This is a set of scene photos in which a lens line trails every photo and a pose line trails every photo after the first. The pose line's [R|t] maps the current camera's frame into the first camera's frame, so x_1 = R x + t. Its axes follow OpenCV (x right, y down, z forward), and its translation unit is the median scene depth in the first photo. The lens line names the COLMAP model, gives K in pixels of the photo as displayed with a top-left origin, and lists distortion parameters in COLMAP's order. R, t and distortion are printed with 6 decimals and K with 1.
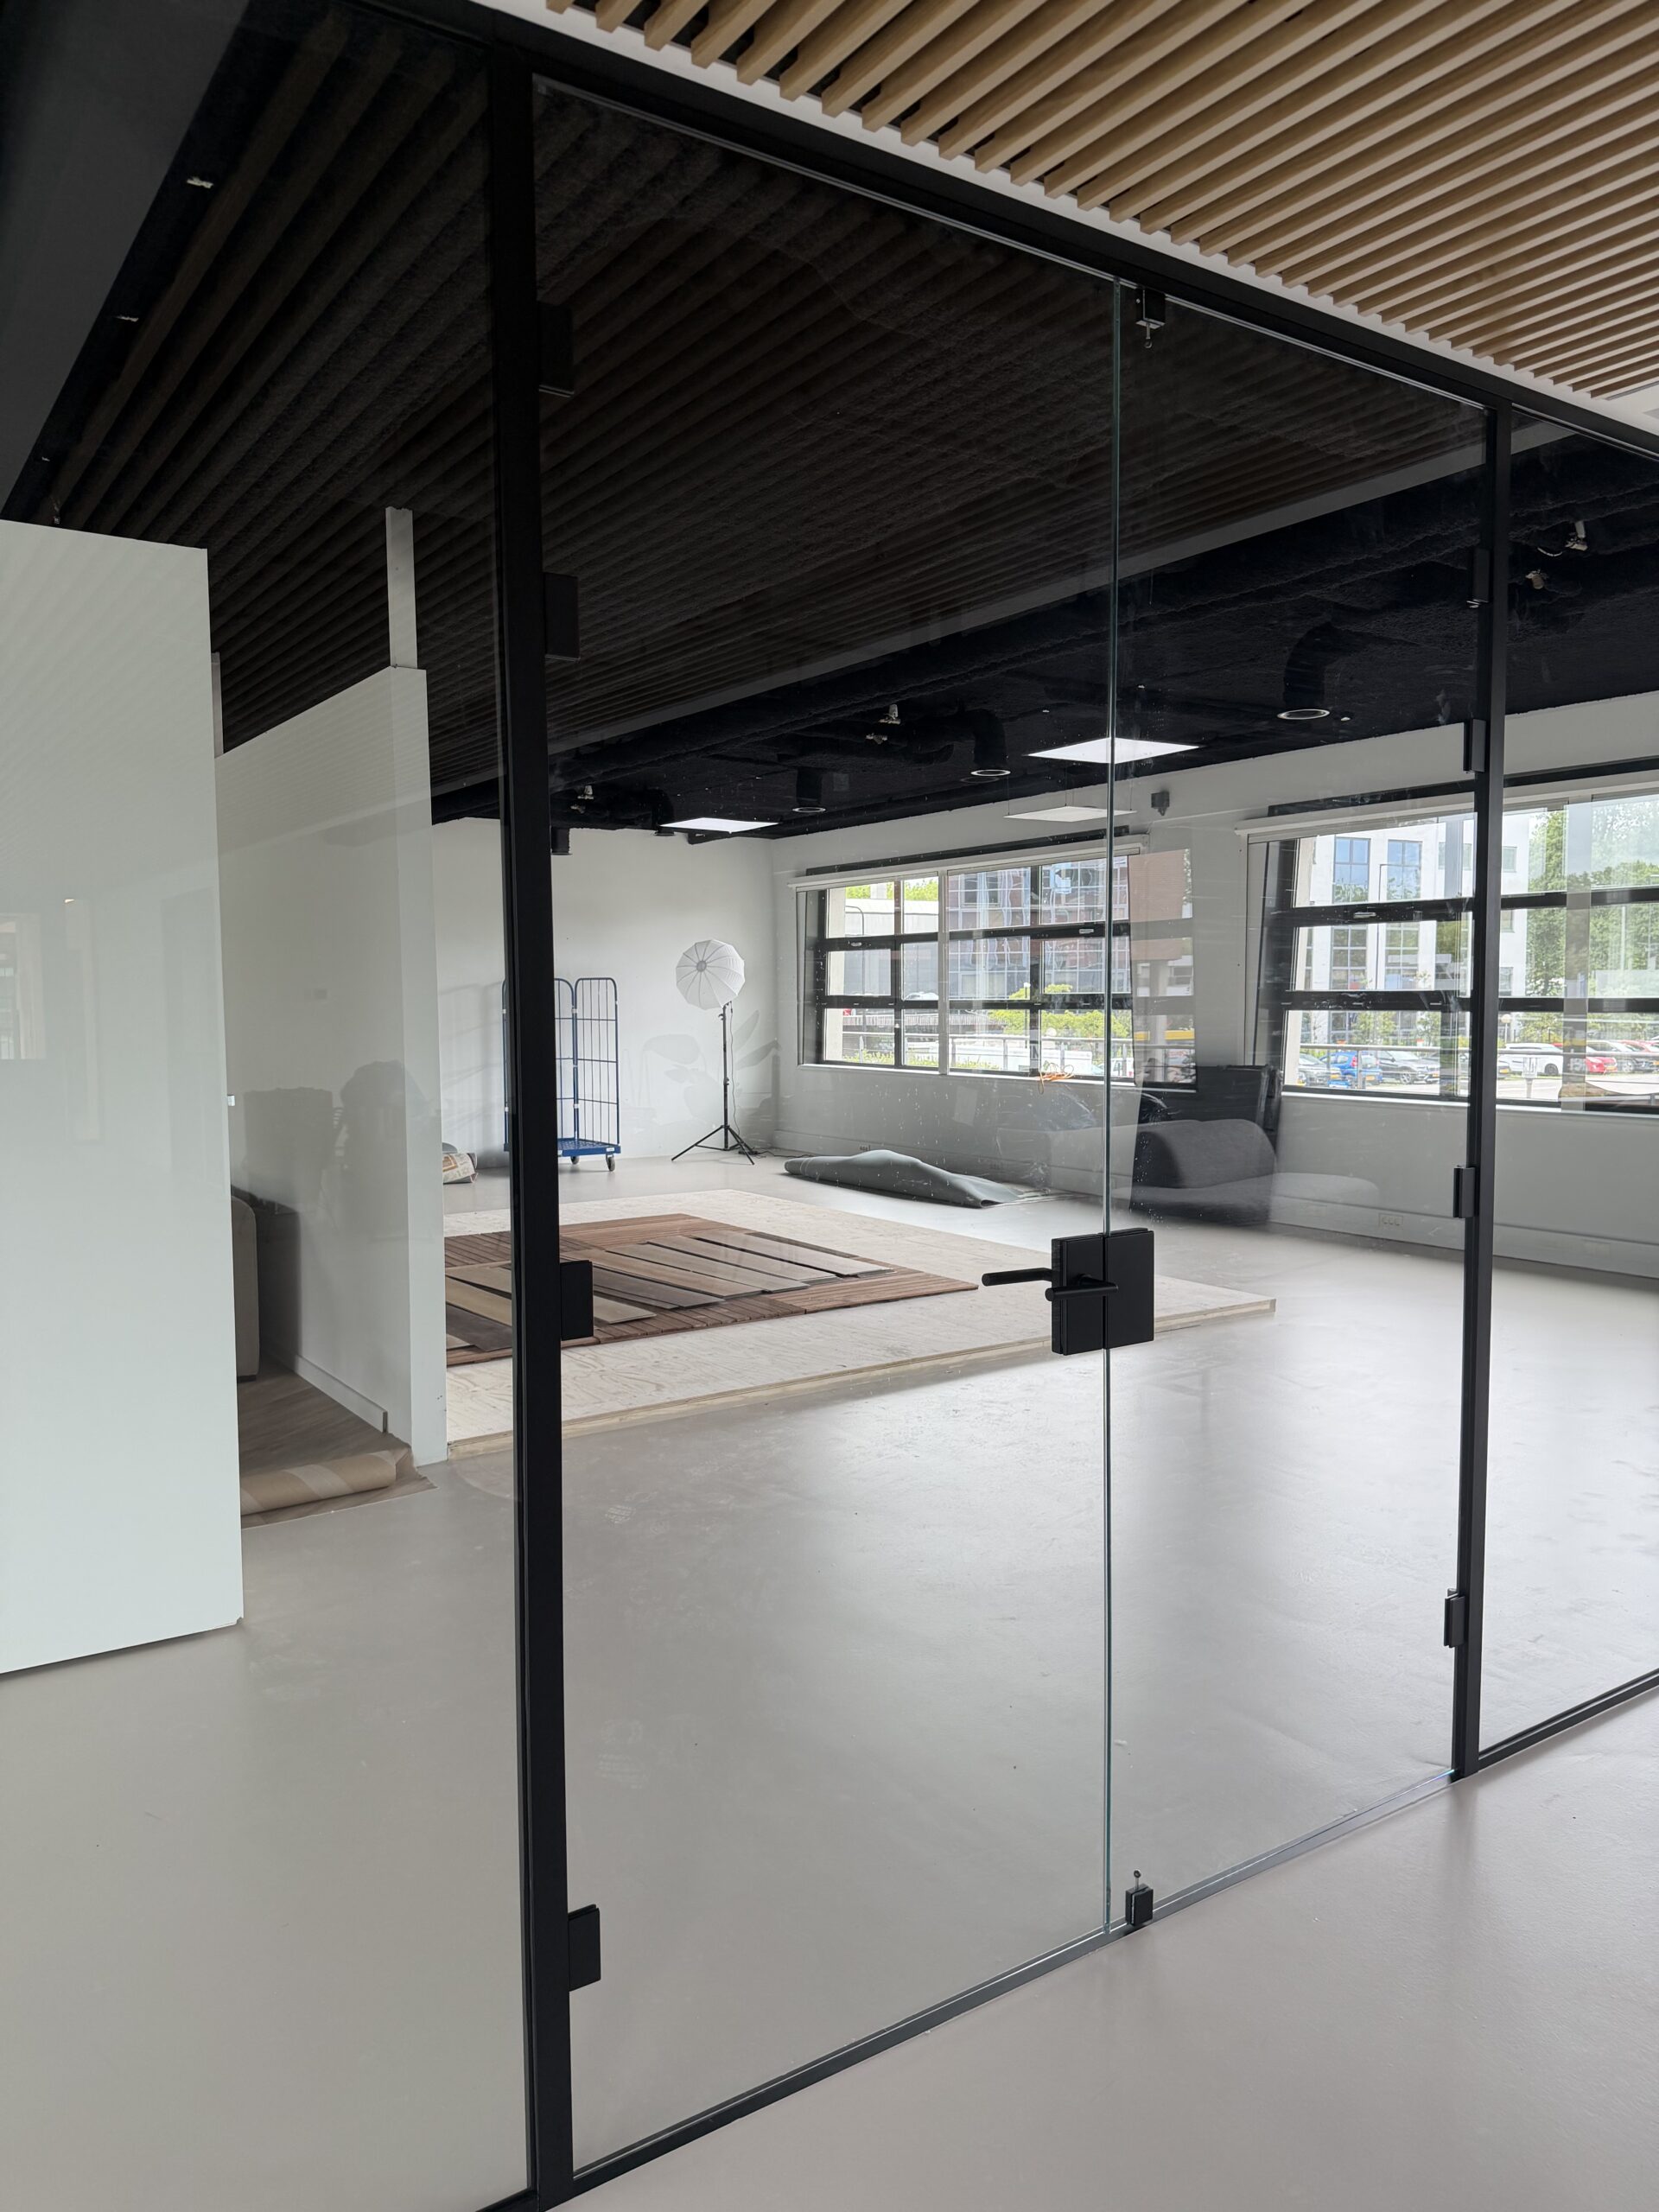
lens RADIAL K [[1562.1, 0, 833.4], [0, 1562.1, 1112.1], [0, 0, 1]] dist [-0.001726, -0.001482]
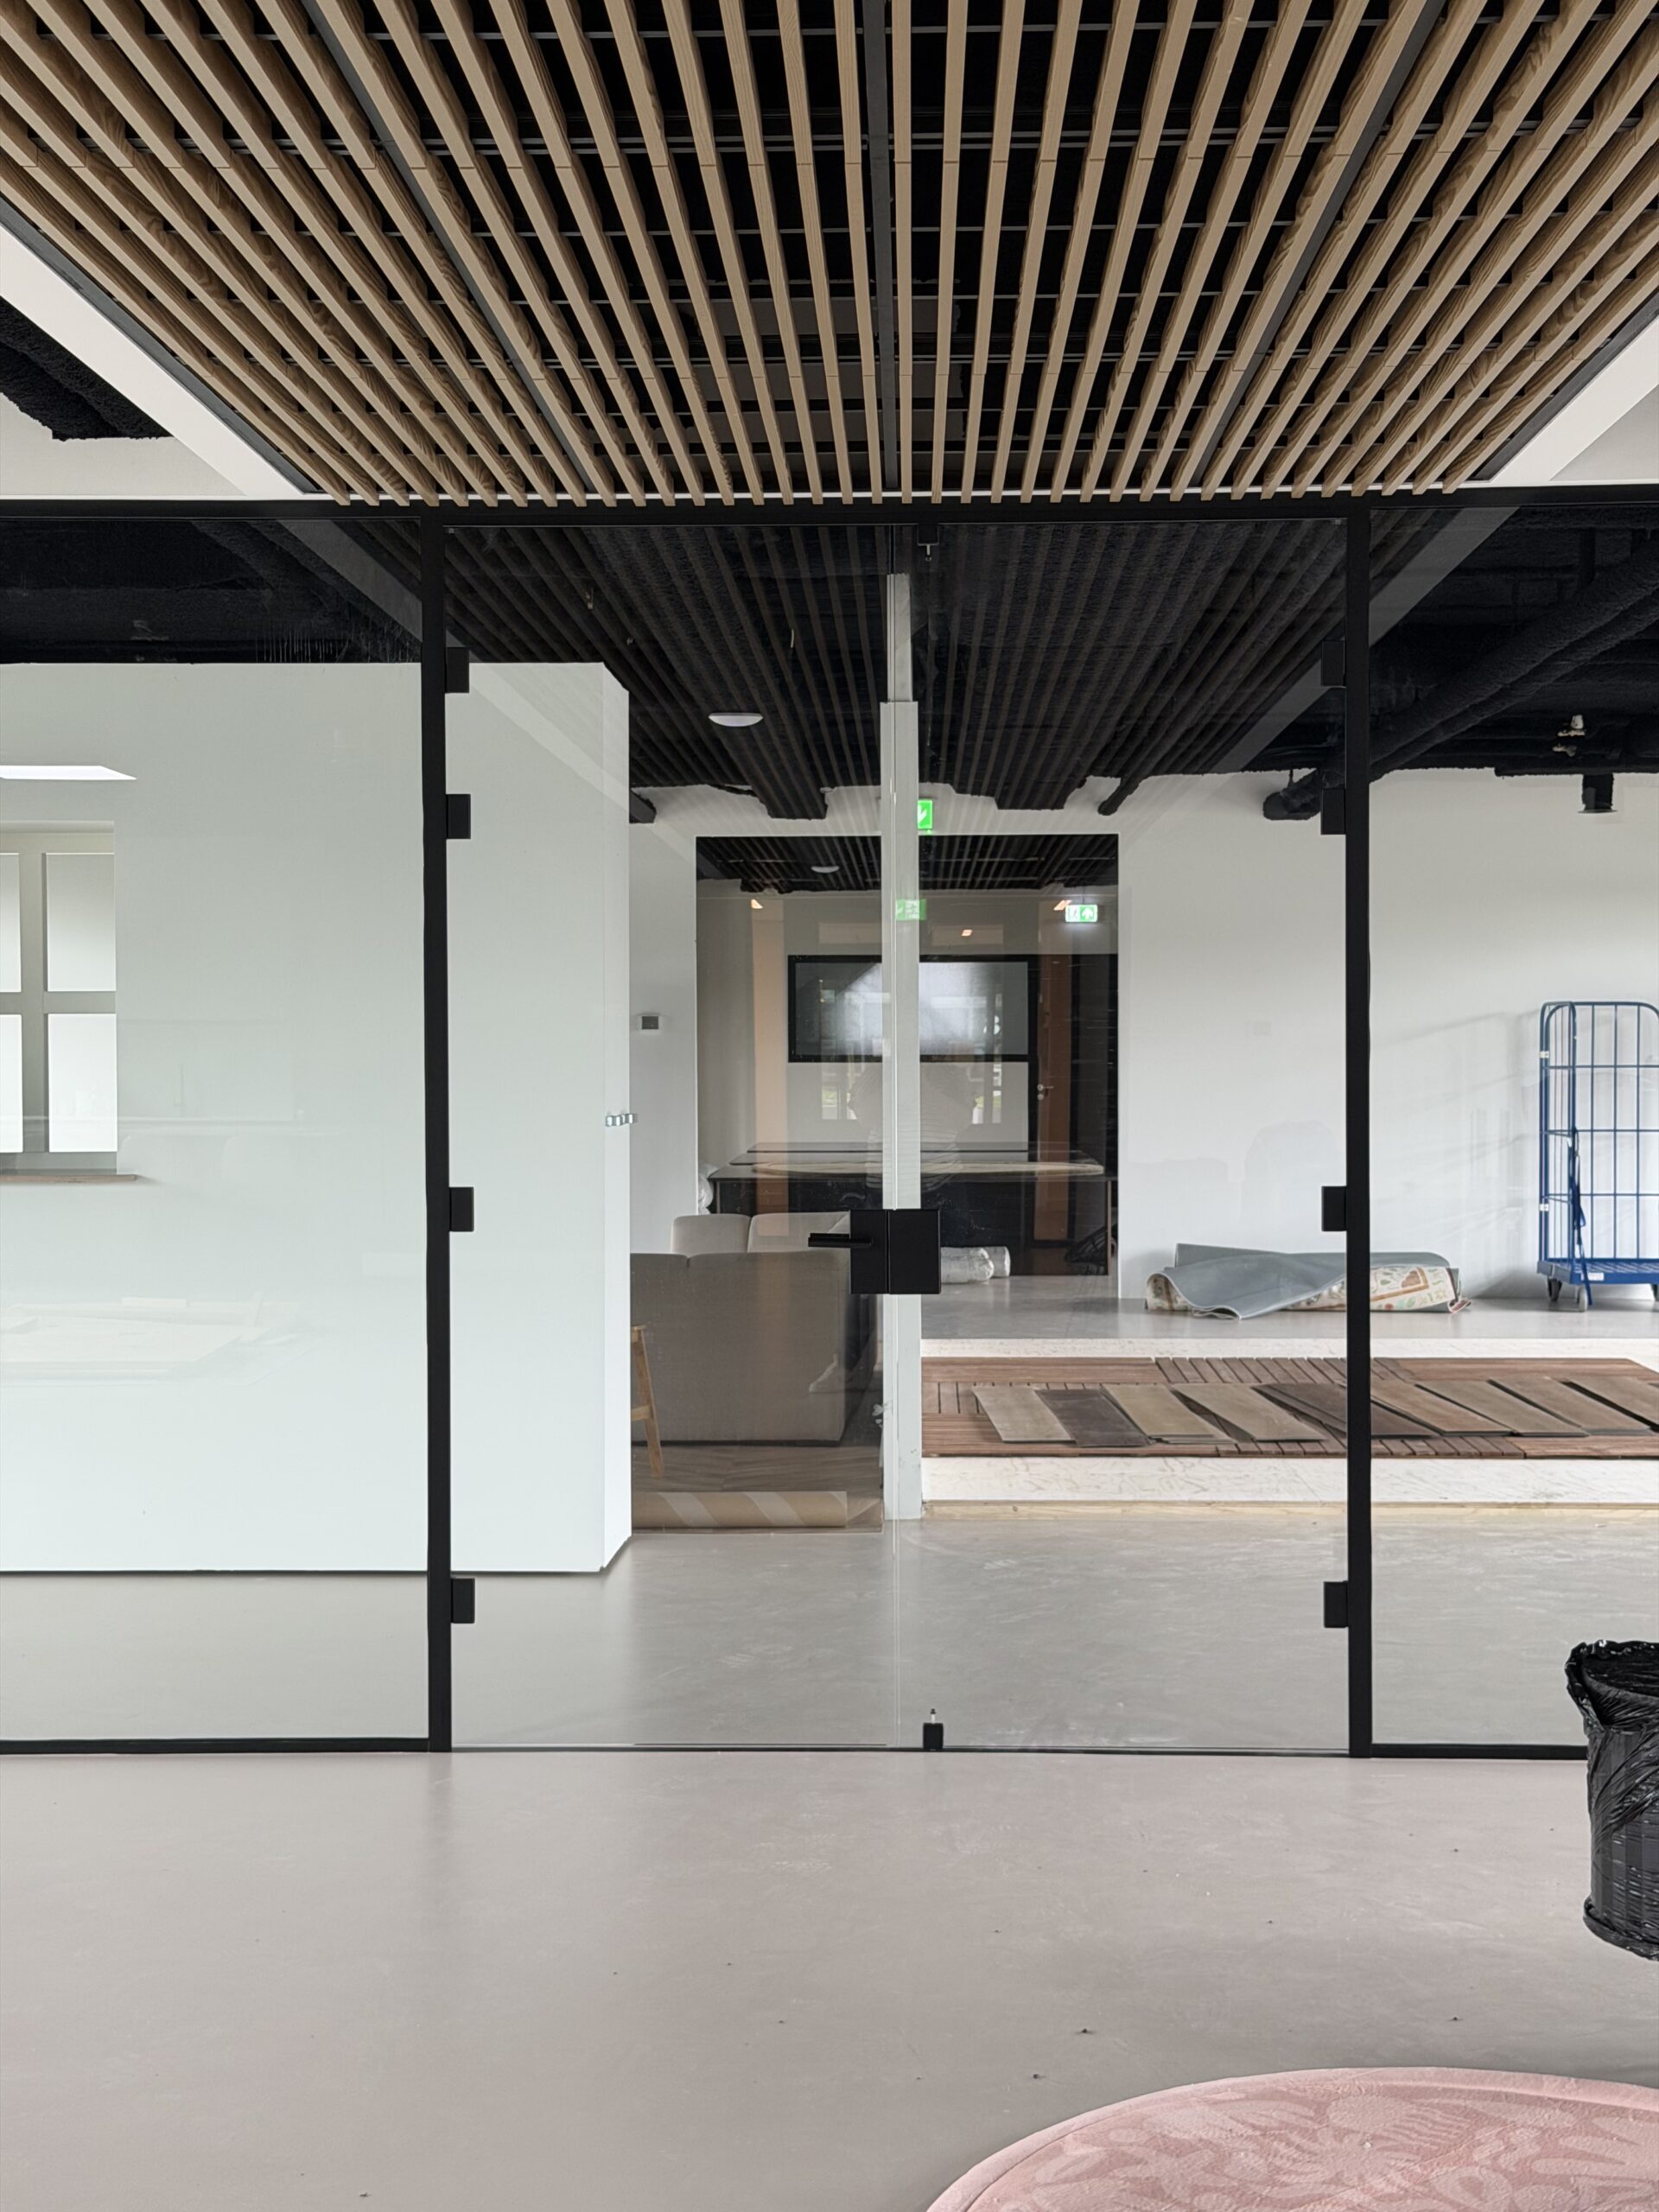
lens RADIAL K [[3121.8, 0, 827.9], [0, 3121.8, 1102.3], [0, 0, 1]] dist [0.208648, 0.000000]
pose [[0.811246, 0.015196, -0.584507, 0.846406], [-0.044902, 0.998329, -0.036364, 0.042450], [0.582978, 0.055746, 0.810573, -0.614849]]
